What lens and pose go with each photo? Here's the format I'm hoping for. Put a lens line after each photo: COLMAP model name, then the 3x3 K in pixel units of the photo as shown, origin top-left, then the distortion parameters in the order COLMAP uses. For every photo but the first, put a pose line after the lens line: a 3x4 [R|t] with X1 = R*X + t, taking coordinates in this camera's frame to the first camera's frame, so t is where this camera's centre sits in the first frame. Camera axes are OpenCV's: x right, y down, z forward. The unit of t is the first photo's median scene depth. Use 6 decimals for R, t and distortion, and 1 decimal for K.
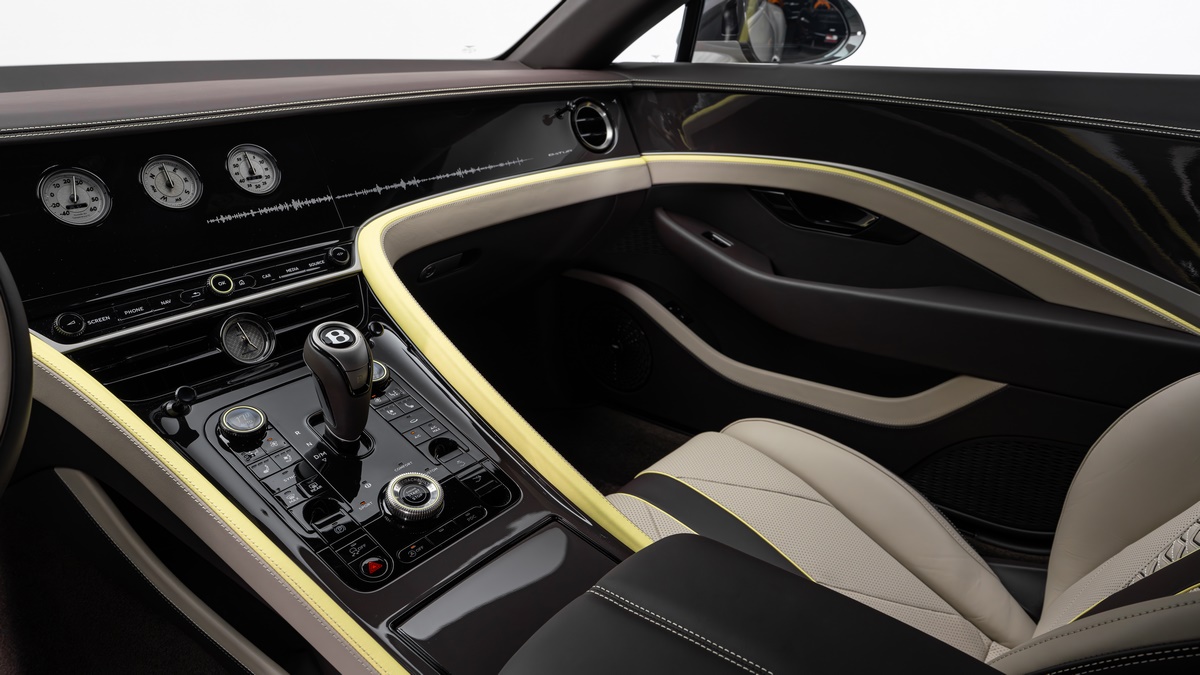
lens RADIAL K [[838.8, 0, 603.8], [0, 838.8, 340.0], [0, 0, 1]] dist [-0.020370, 0.032710]
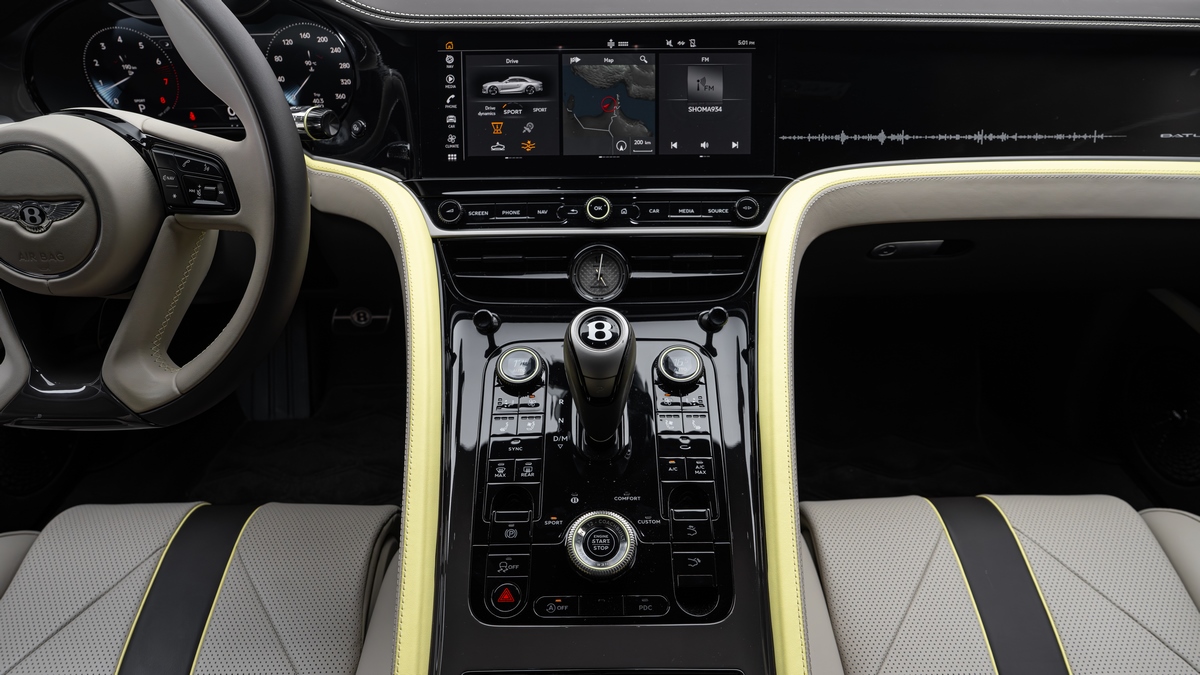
lens RADIAL K [[728.6, 0, 599.3], [0, 728.6, 333.2], [0, 0, 1]] dist [-0.046741, 0.028954]
pose [[0.624997, 0.429264, -0.652006, 0.110459], [-0.283162, 0.903013, 0.323088, -0.169647], [0.727460, -0.017306, 0.685932, 0.367106]]
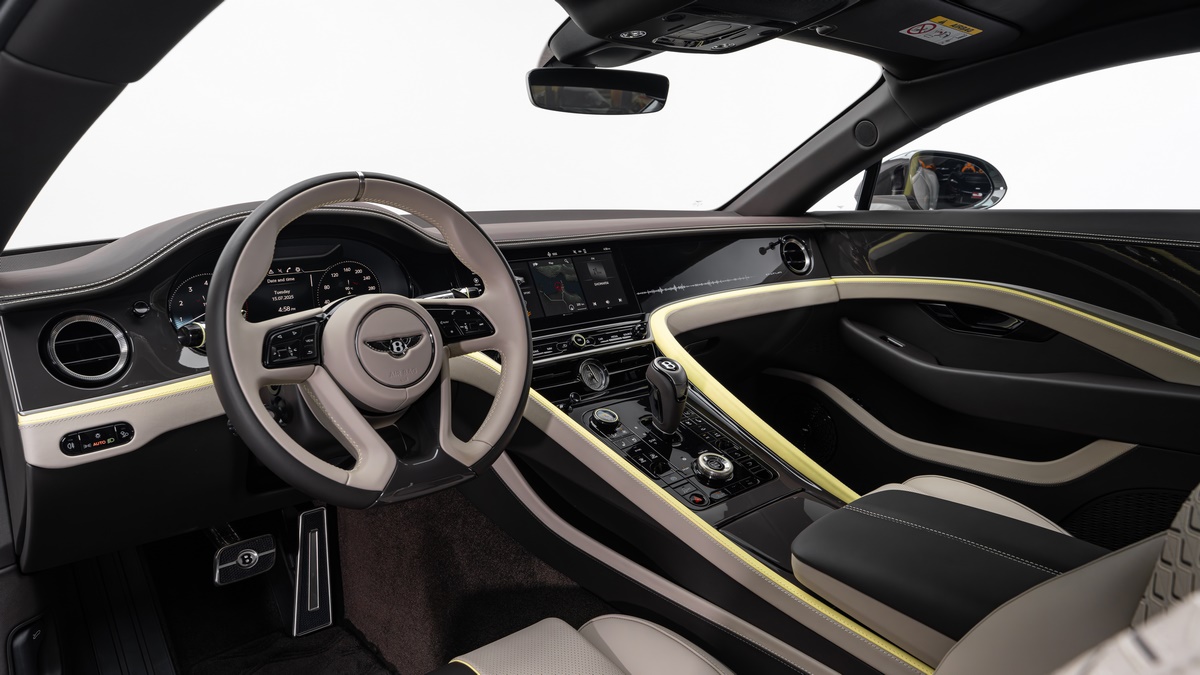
lens RADIAL K [[838.8, 0, 601.5], [0, 838.8, 332.9], [0, 0, 1]] dist [-0.020370, 0.032710]
pose [[0.986982, 0.014303, -0.160194, -0.135607], [-0.045222, 0.980533, -0.191076, 0.181817], [0.154343, 0.195833, 0.968415, -0.434242]]
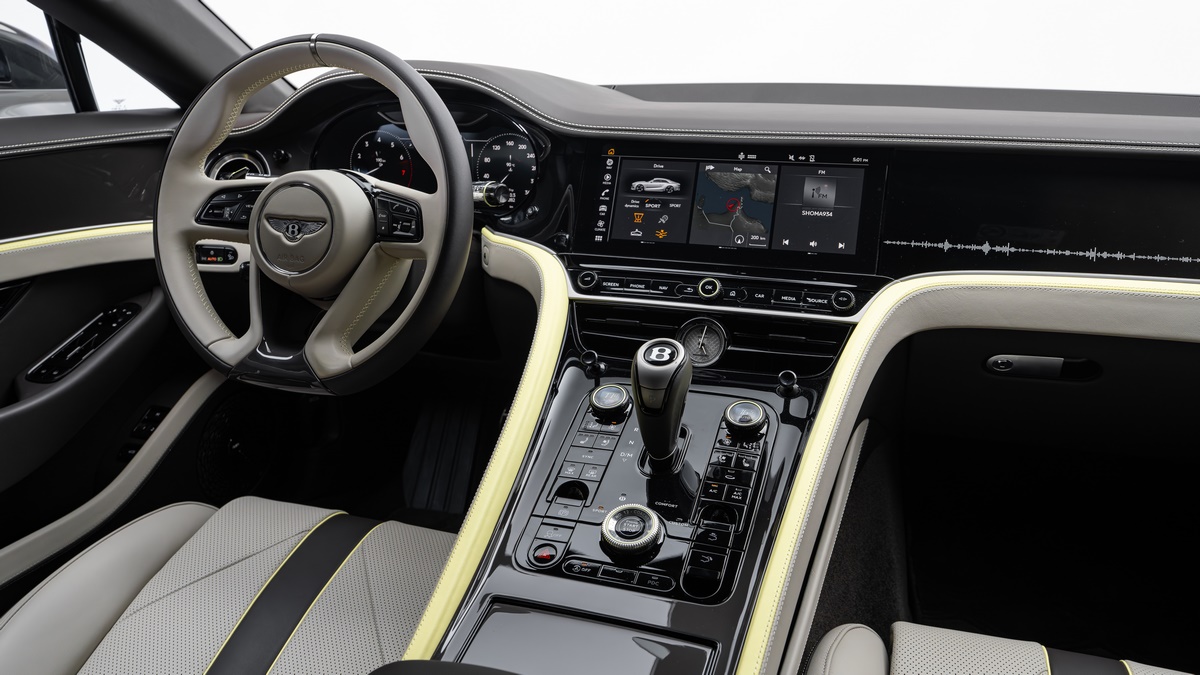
lens RADIAL K [[915.2, 0, 597.3], [0, 915.2, 332.7], [0, 0, 1]] dist [-0.005066, 0.023178]
pose [[0.325306, 0.292802, -0.899134, 0.469460], [-0.341698, 0.923001, 0.176948, -0.143144], [0.881713, 0.249671, 0.400308, 0.349558]]
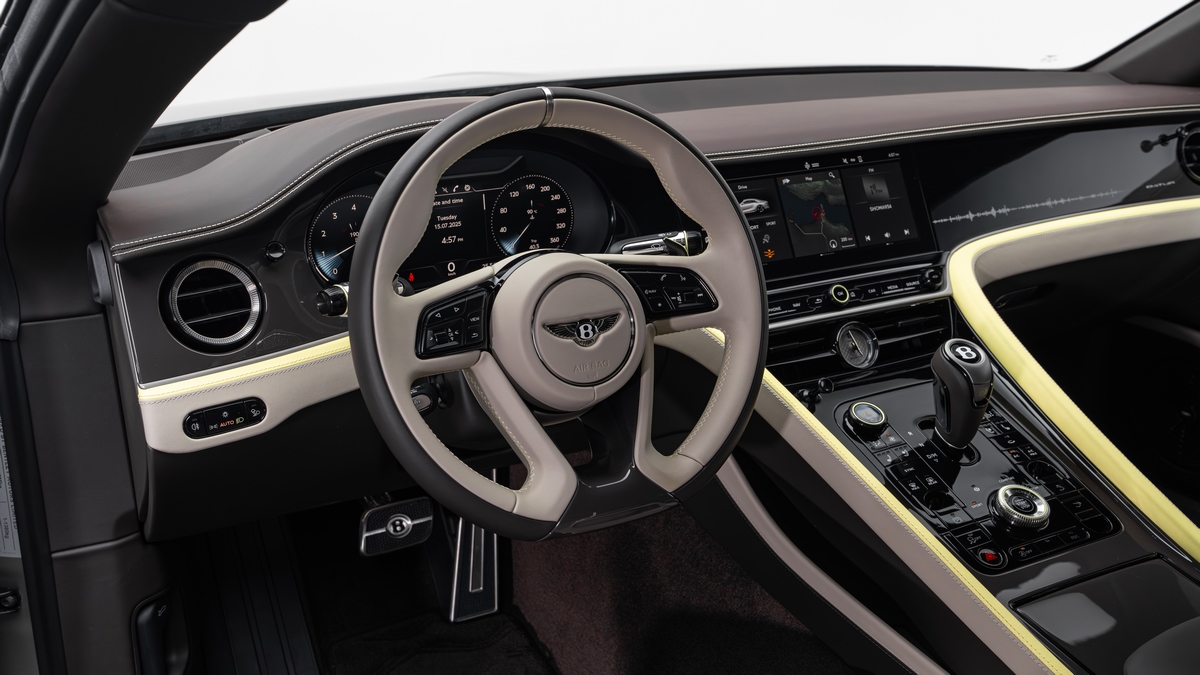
lens RADIAL K [[1158.1, 0, 606.4], [0, 1158.1, 332.8], [0, 0, 1]] dist [0.073767, 0.000000]
pose [[0.918518, 0.118396, -0.377236, -0.126178], [-0.137071, 0.990295, -0.022943, 0.052115], [0.370859, 0.072782, 0.925833, -0.456467]]
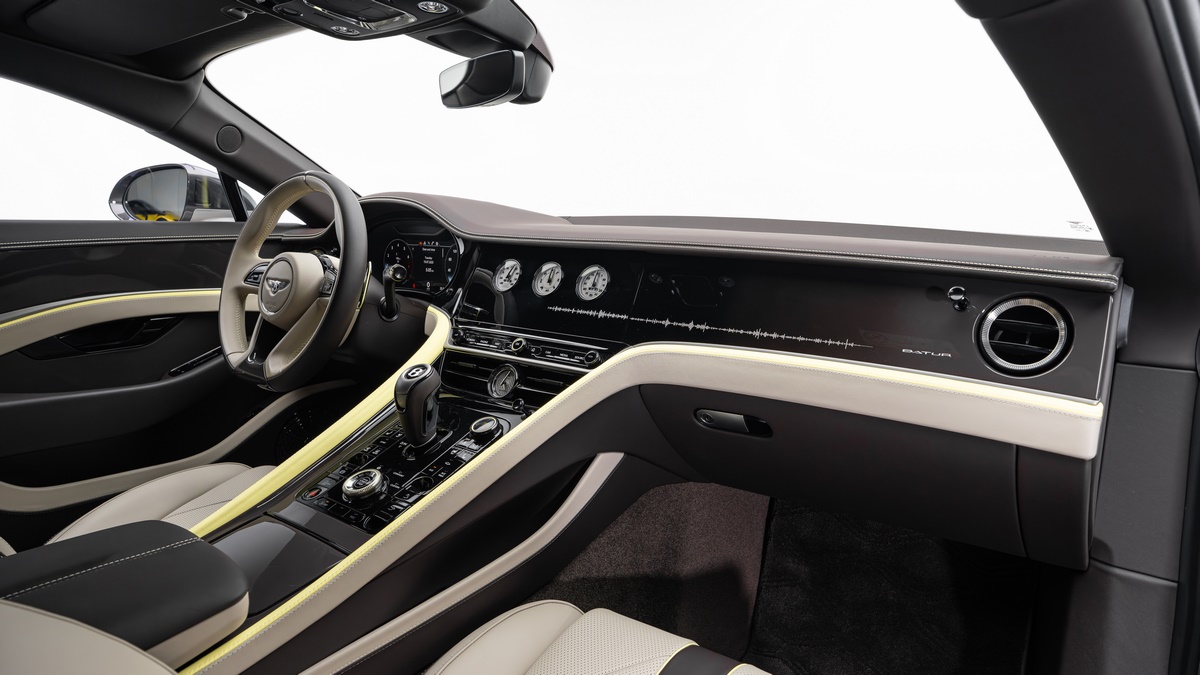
lens RADIAL K [[733.0, 0, 598.6], [0, 733.0, 335.7], [0, 0, 1]] dist [-0.025590, -0.001052]
pose [[0.011472, 0.174949, -0.984511, 0.697843], [-0.376938, 0.912698, 0.157796, -0.285914], [0.926167, 0.369289, 0.076415, 0.853633]]
